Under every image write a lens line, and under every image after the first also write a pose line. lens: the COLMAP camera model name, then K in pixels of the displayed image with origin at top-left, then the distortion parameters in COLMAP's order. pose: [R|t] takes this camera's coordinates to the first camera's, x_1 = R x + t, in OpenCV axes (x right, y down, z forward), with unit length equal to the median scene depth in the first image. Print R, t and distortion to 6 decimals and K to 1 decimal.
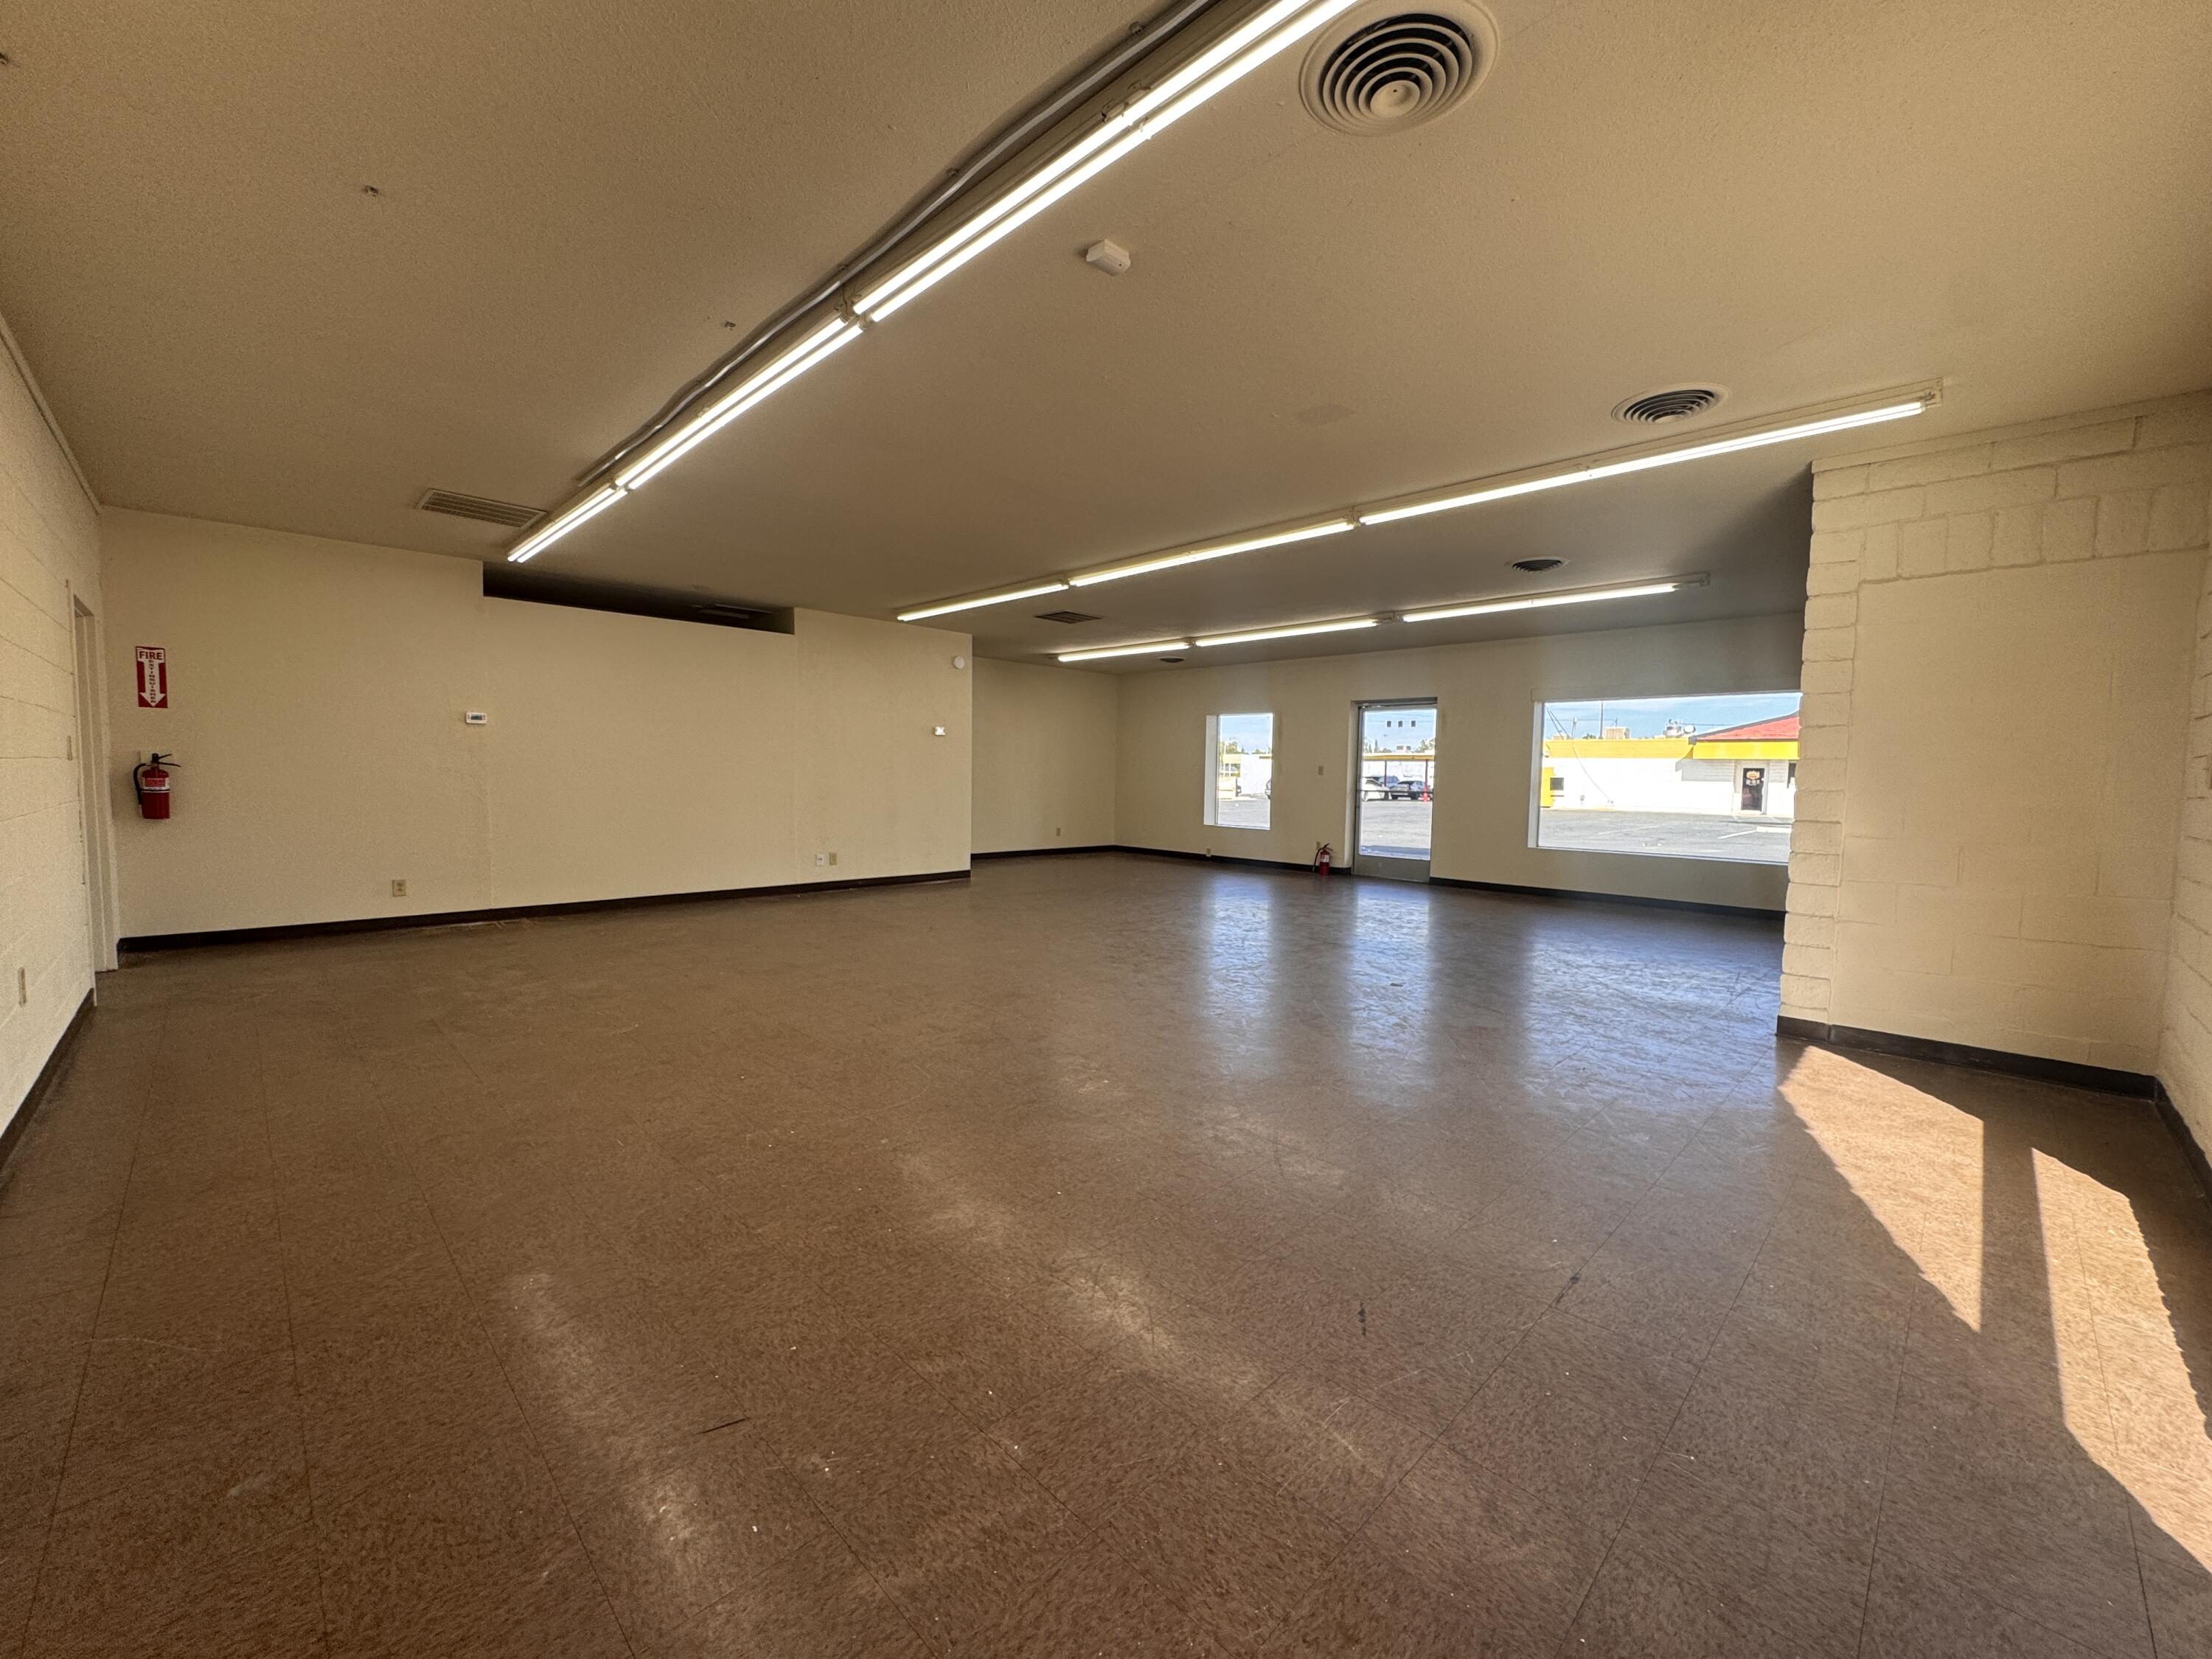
lens RADIAL K [[881.6, 0, 1110.3], [0, 881.6, 823.0], [0, 0, 1]] dist [-0.000482, -0.000316]
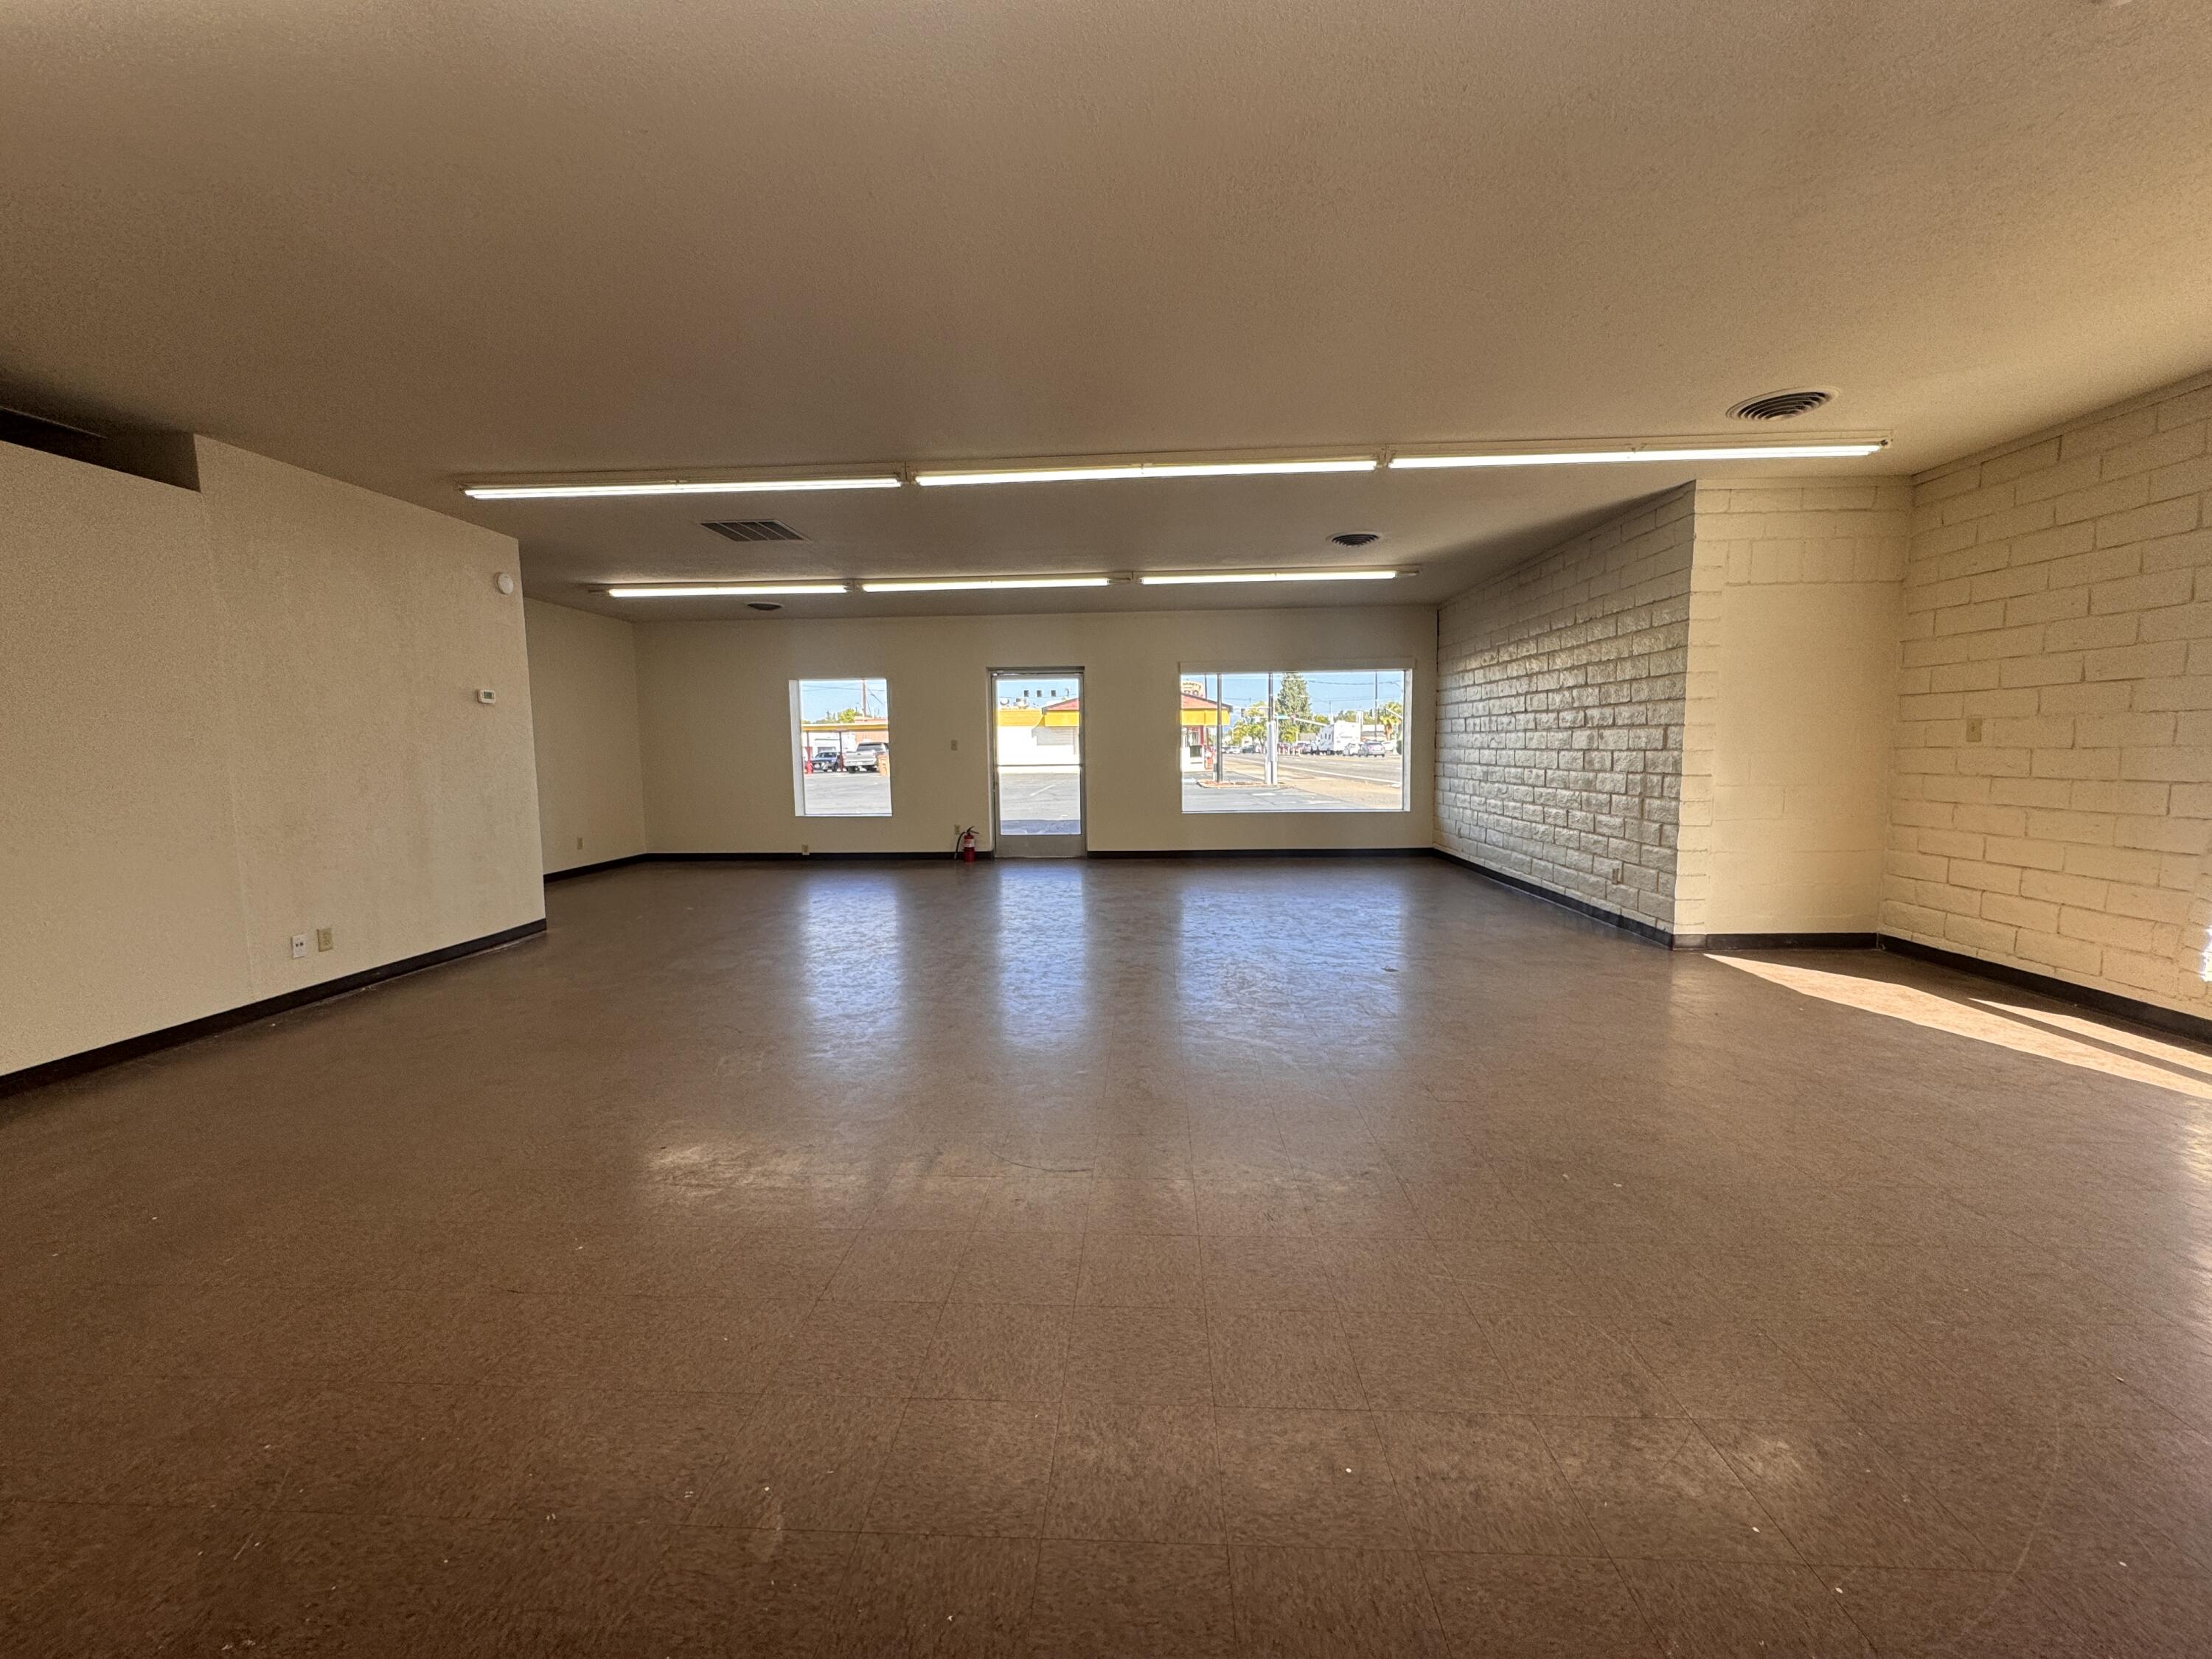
lens RADIAL K [[881.6, 0, 1107.9], [0, 881.6, 827.1], [0, 0, 1]] dist [-0.000482, -0.000316]
pose [[0.742216, -0.089855, 0.664109, -0.253477], [0.064731, 0.995949, 0.062409, -0.023541], [-0.667027, -0.003333, 0.745026, 0.243306]]
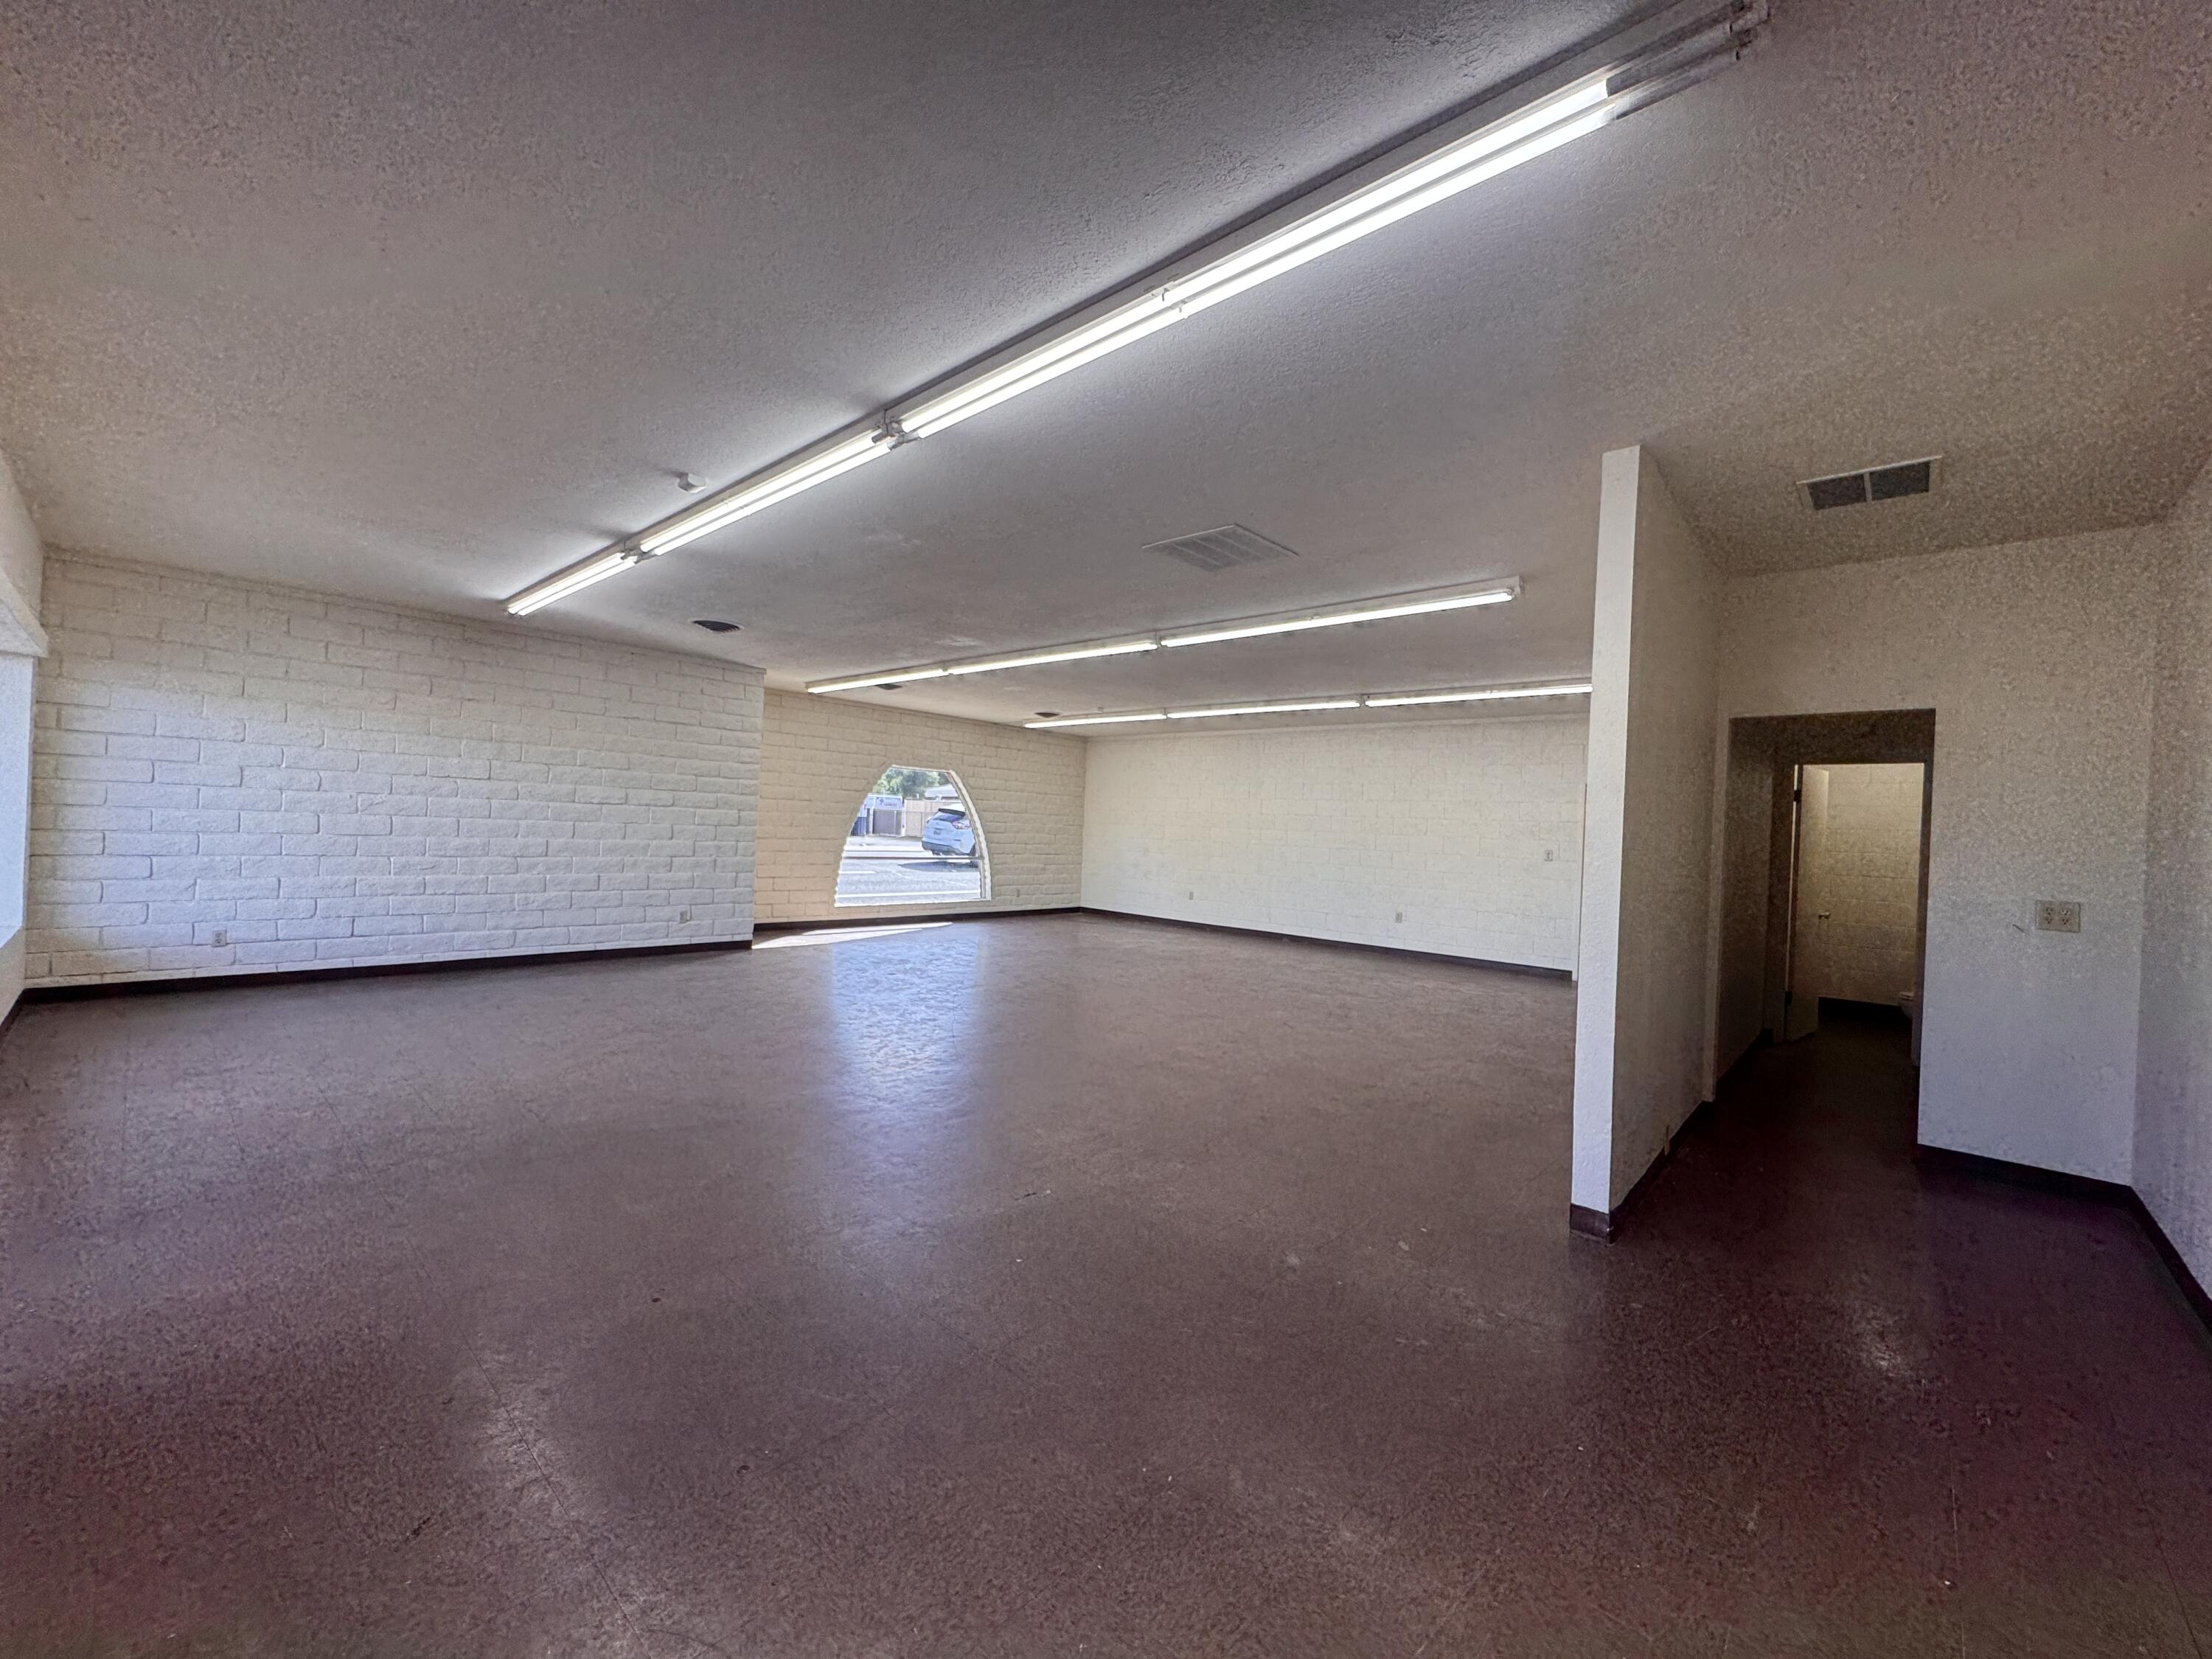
lens RADIAL K [[881.6, 0, 1108.7], [0, 881.6, 833.5], [0, 0, 1]] dist [-0.000482, -0.000316]
pose [[-0.997057, -0.062266, -0.044714, 0.023748], [-0.065019, 0.995893, 0.063000, -0.079449], [0.040608, 0.065722, -0.997011, 1.202533]]
